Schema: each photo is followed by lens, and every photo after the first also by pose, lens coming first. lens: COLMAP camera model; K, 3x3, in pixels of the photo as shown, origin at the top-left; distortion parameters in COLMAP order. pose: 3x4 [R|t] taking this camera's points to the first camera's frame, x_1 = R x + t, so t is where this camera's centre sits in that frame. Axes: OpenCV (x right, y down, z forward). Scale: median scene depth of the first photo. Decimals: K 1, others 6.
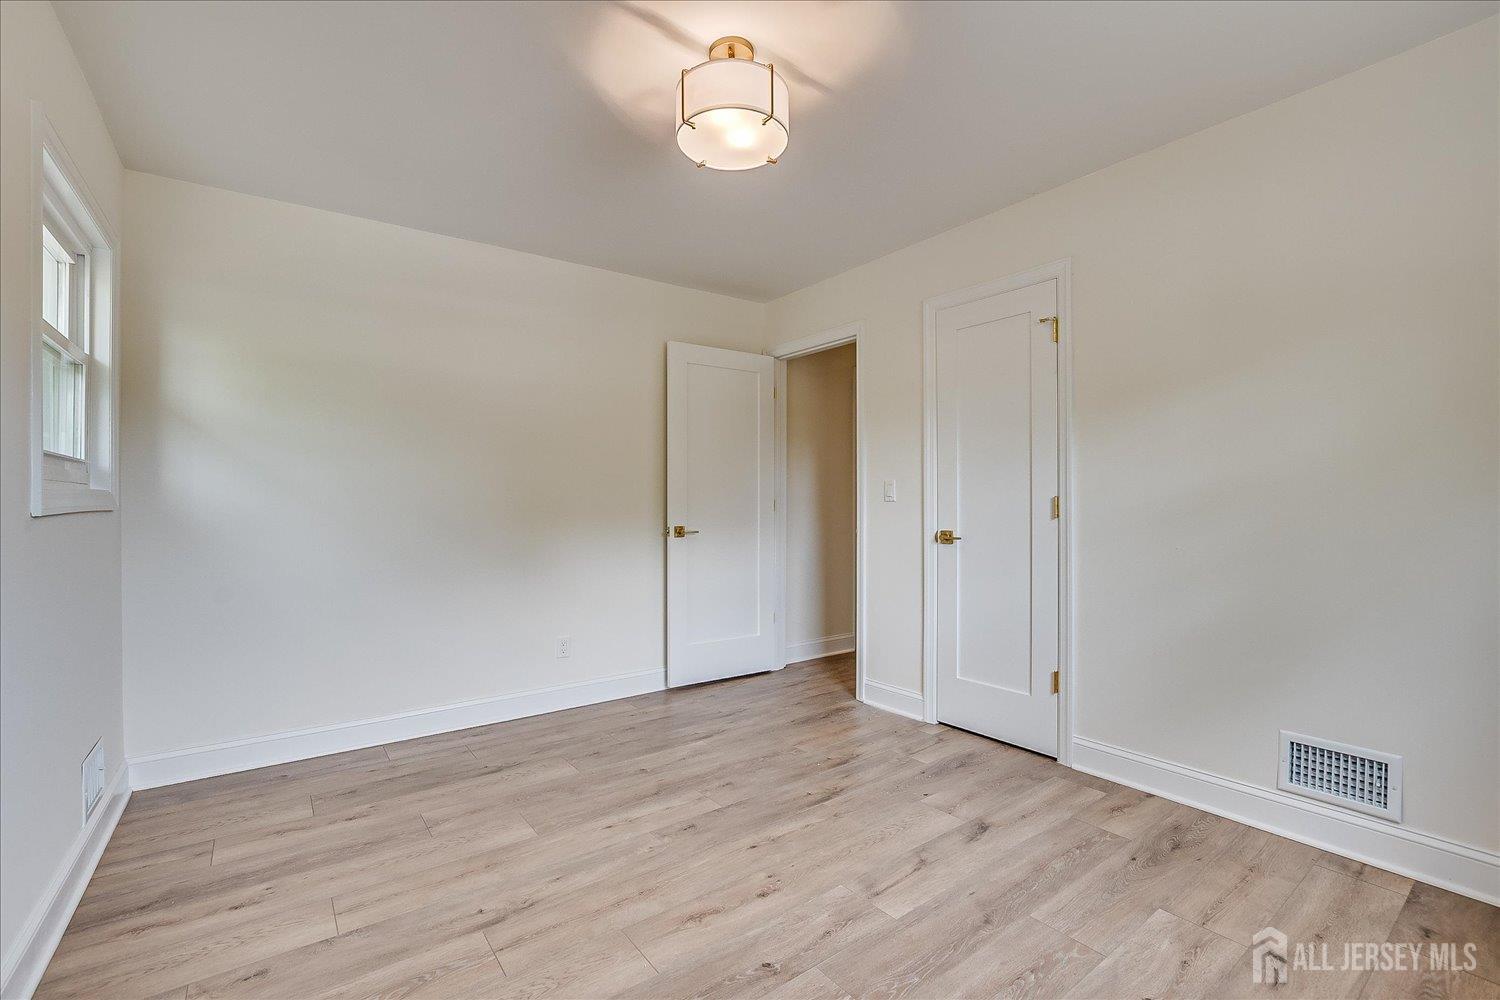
lens RADIAL K [[654.5, 0, 749.3], [0, 654.5, 501.5], [0, 0, 1]] dist [-0.018403, -0.000091]
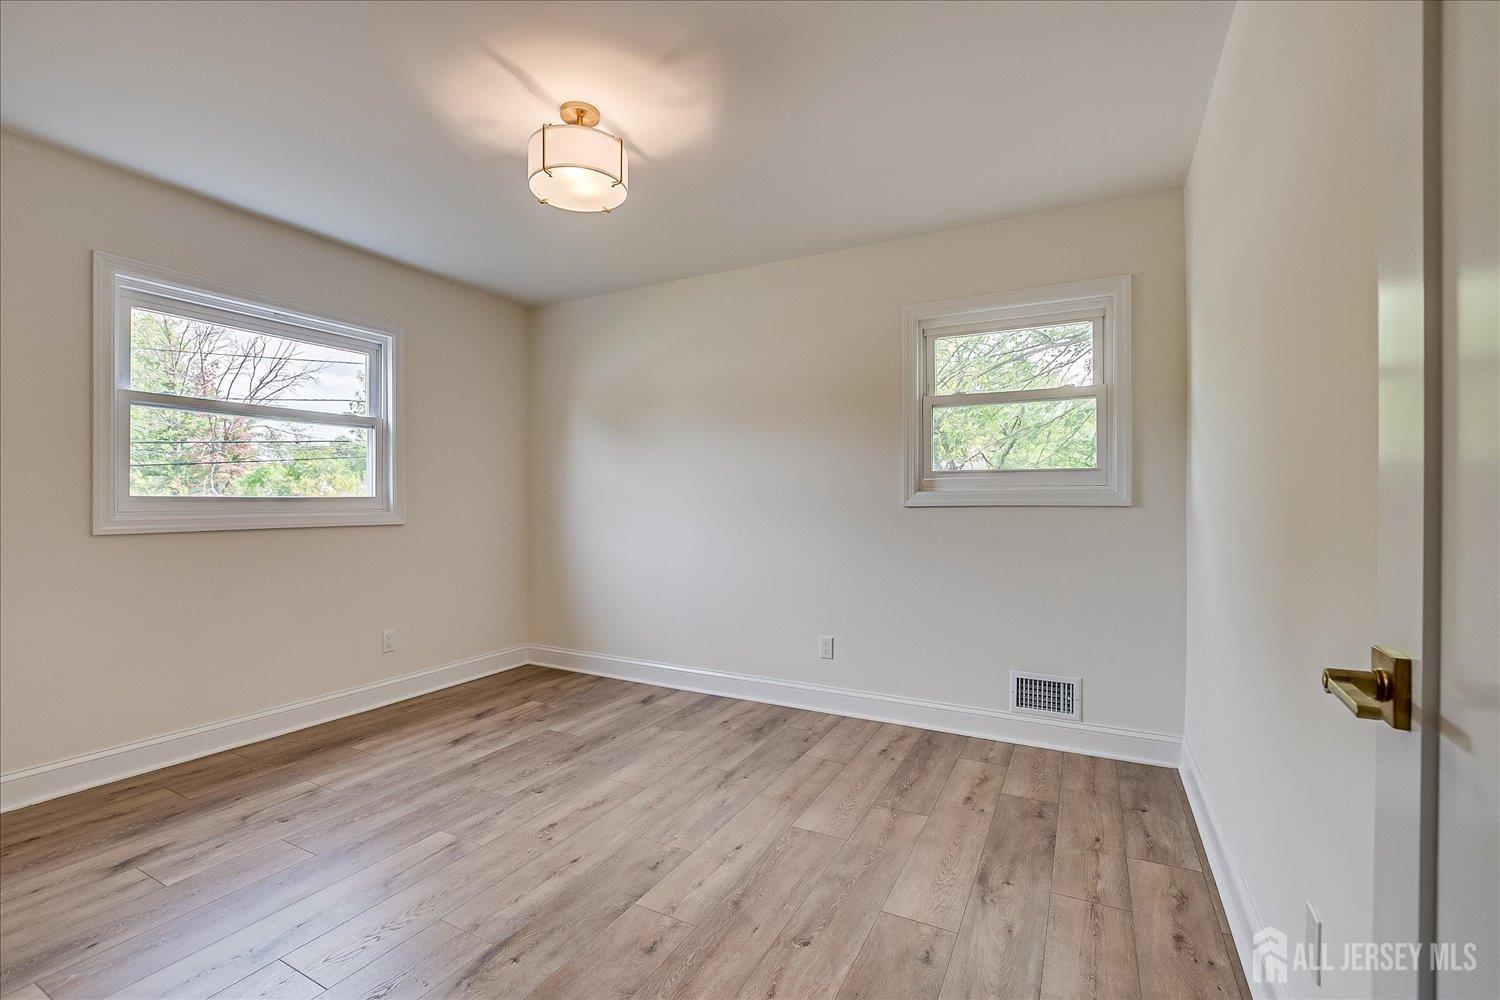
lens RADIAL K [[654.5, 0, 749.8], [0, 654.5, 502.1], [0, 0, 1]] dist [-0.018403, -0.000091]
pose [[-0.902615, 0.004405, -0.430426, 0.180792], [0.005196, 0.999986, -0.000662, 0.001106], [0.430417, -0.002834, -0.902626, 1.951245]]
